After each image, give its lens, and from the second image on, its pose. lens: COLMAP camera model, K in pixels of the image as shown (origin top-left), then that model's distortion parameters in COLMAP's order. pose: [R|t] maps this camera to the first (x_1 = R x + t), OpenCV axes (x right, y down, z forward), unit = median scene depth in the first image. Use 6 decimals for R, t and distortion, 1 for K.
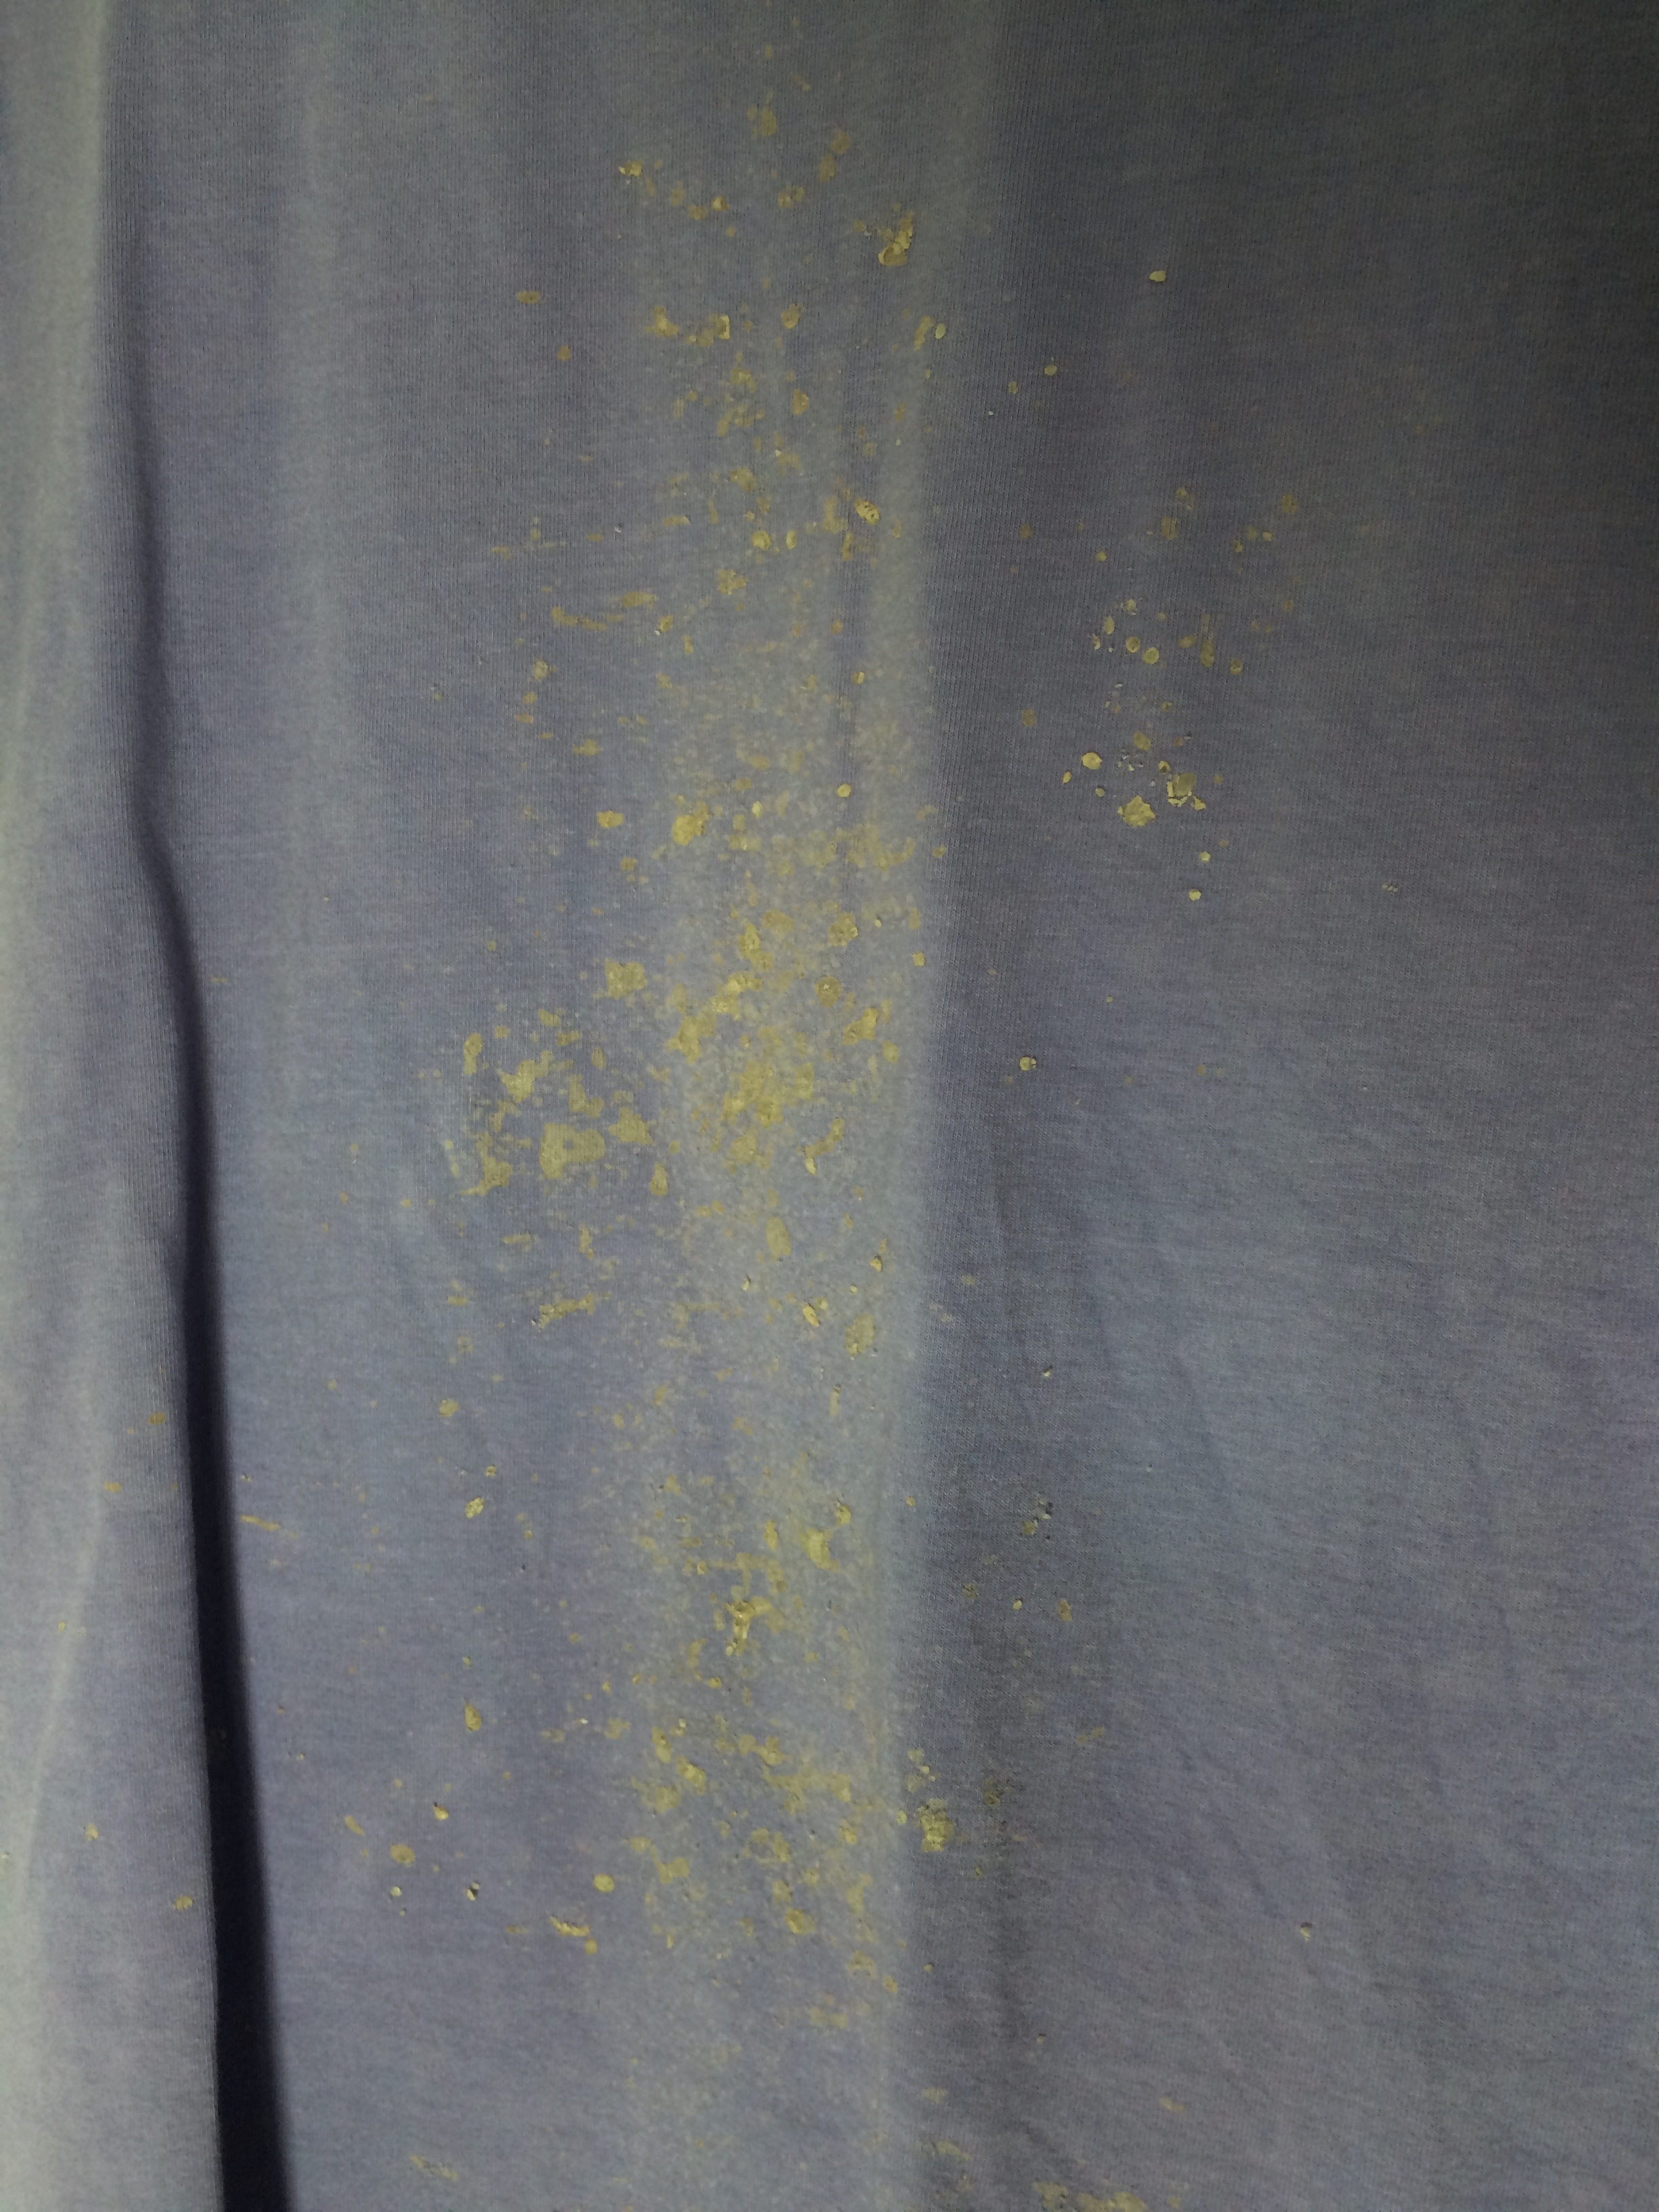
lens RADIAL K [[1966.5, 0, 831.3], [0, 1966.5, 1084.6], [0, 0, 1]] dist [0.084823, -0.128498]
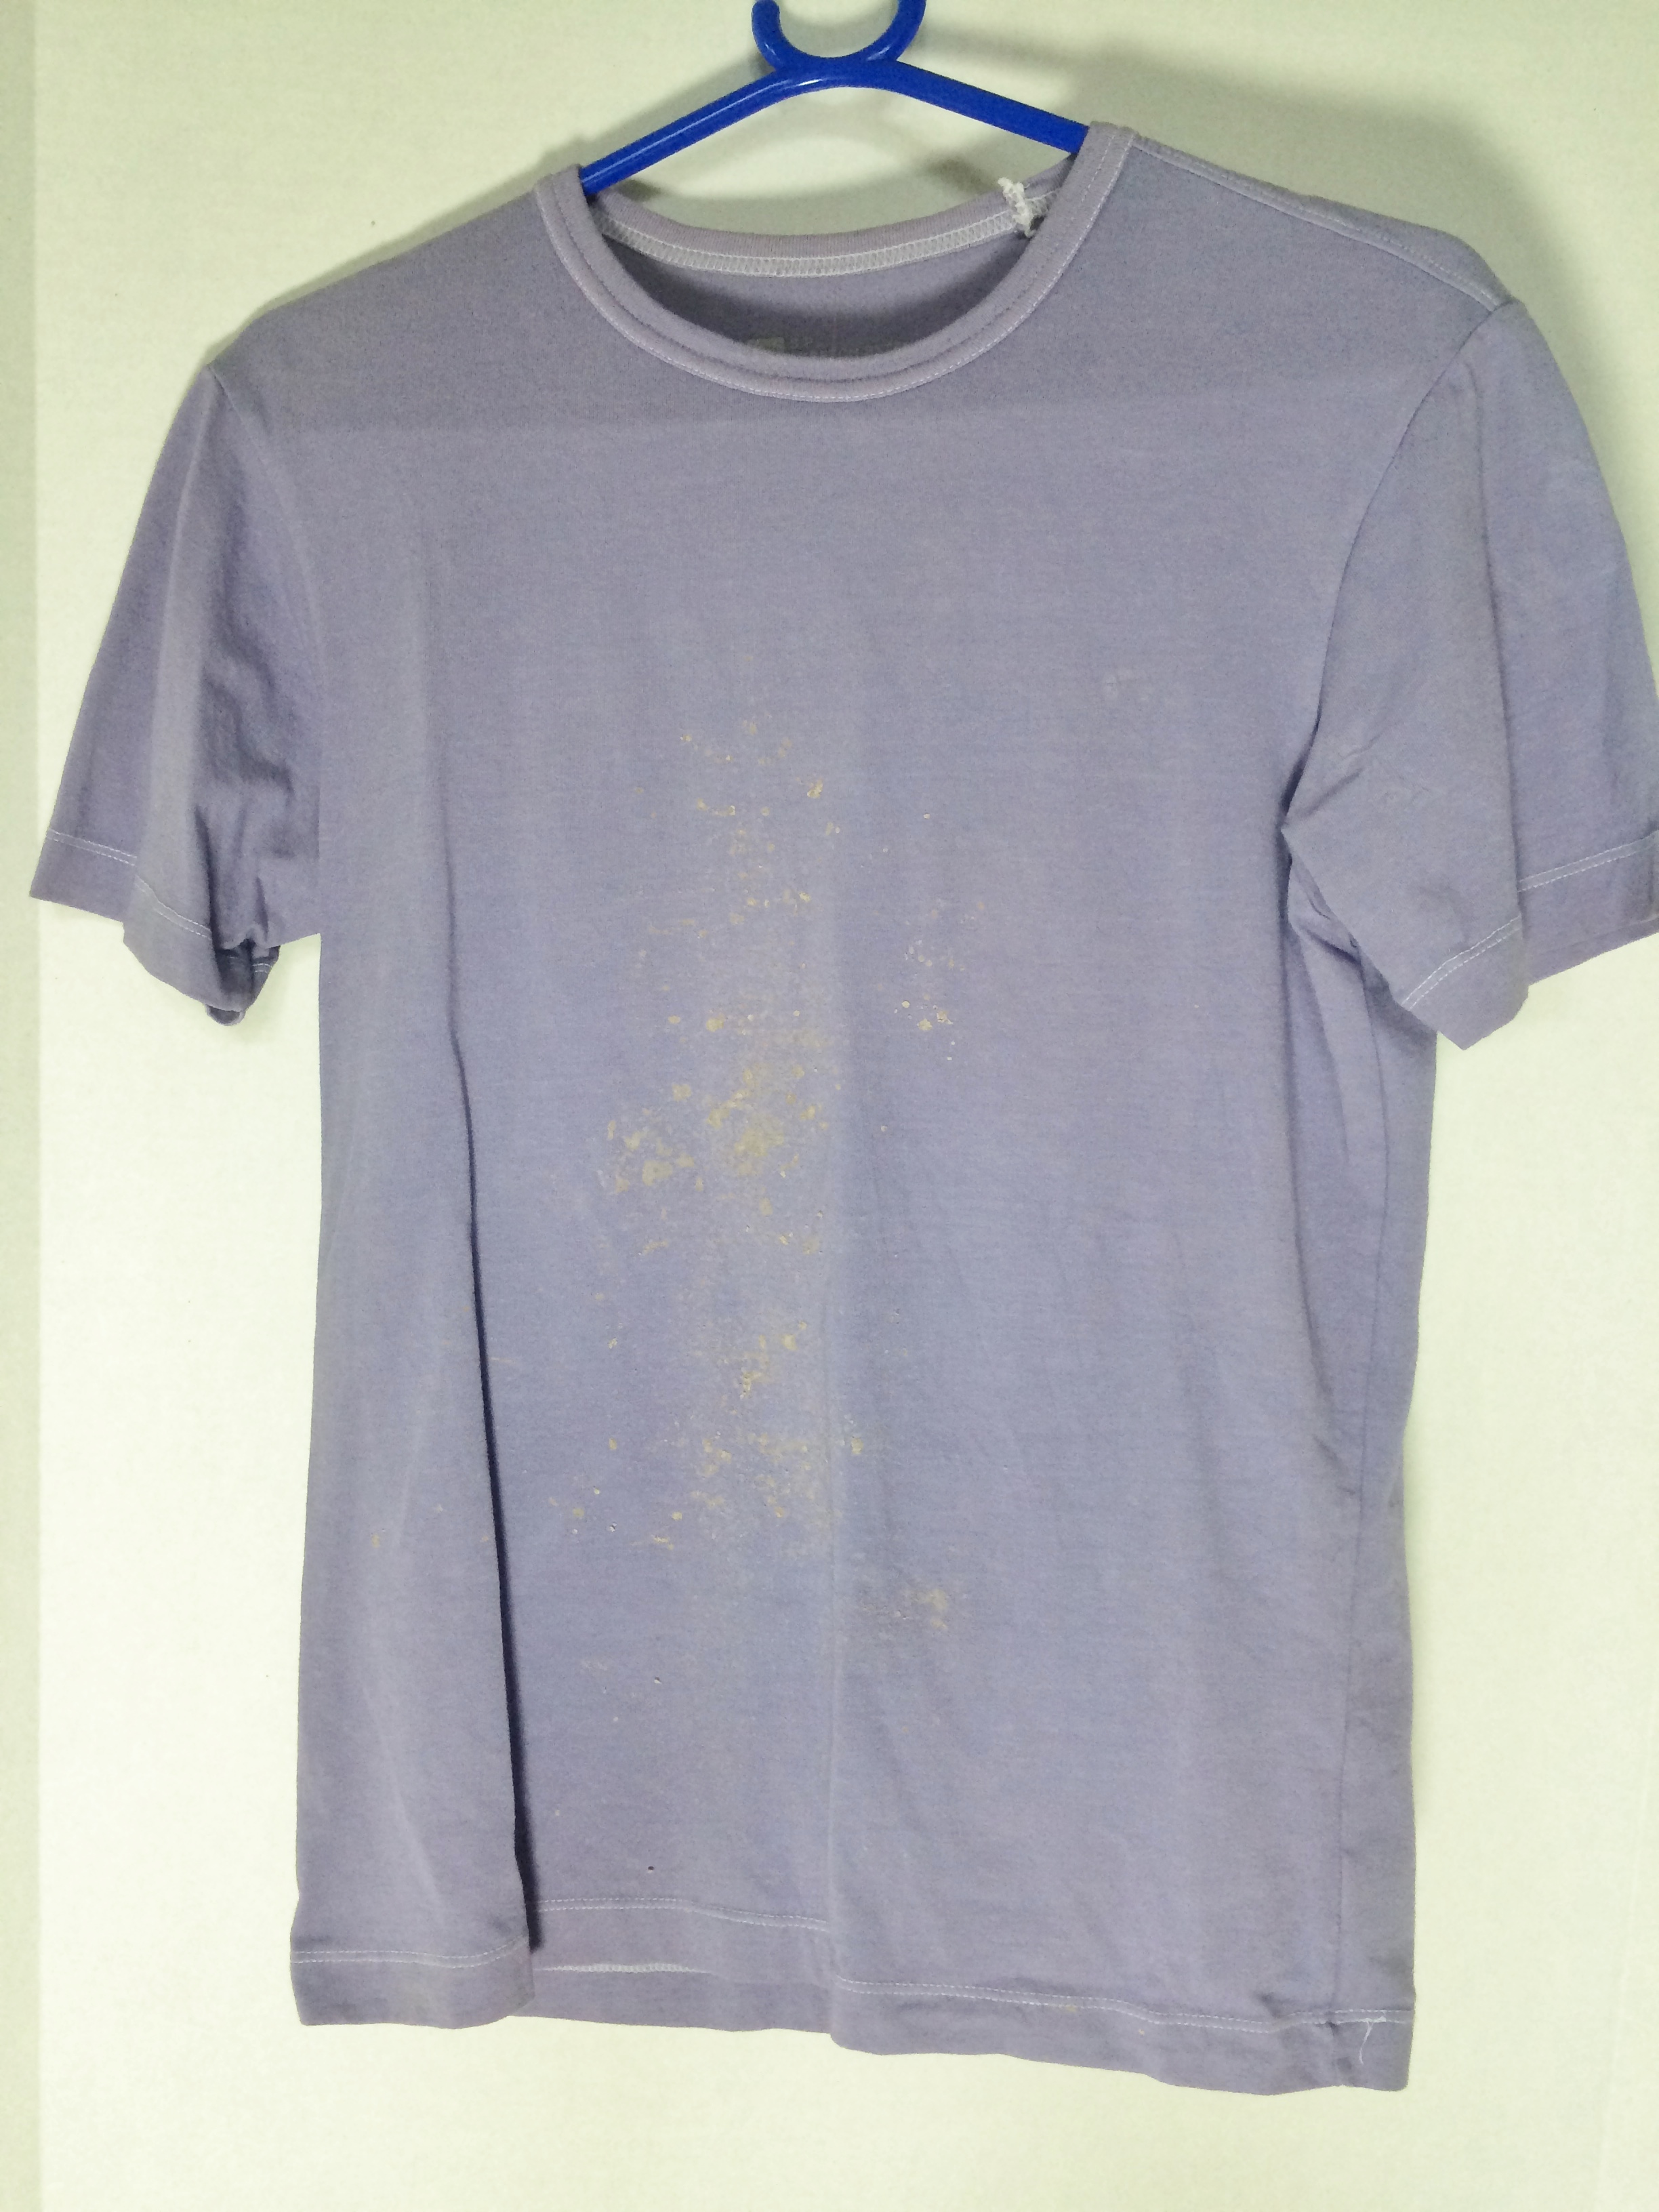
lens RADIAL K [[1966.5, 0, 831.3], [0, 1966.5, 1084.6], [0, 0, 1]] dist [0.084823, -0.128498]
pose [[0.974235, -0.039416, 0.222064, -0.437710], [0.037852, 0.999220, 0.011297, -0.082436], [-0.222336, -0.002600, 0.974967, -1.181459]]
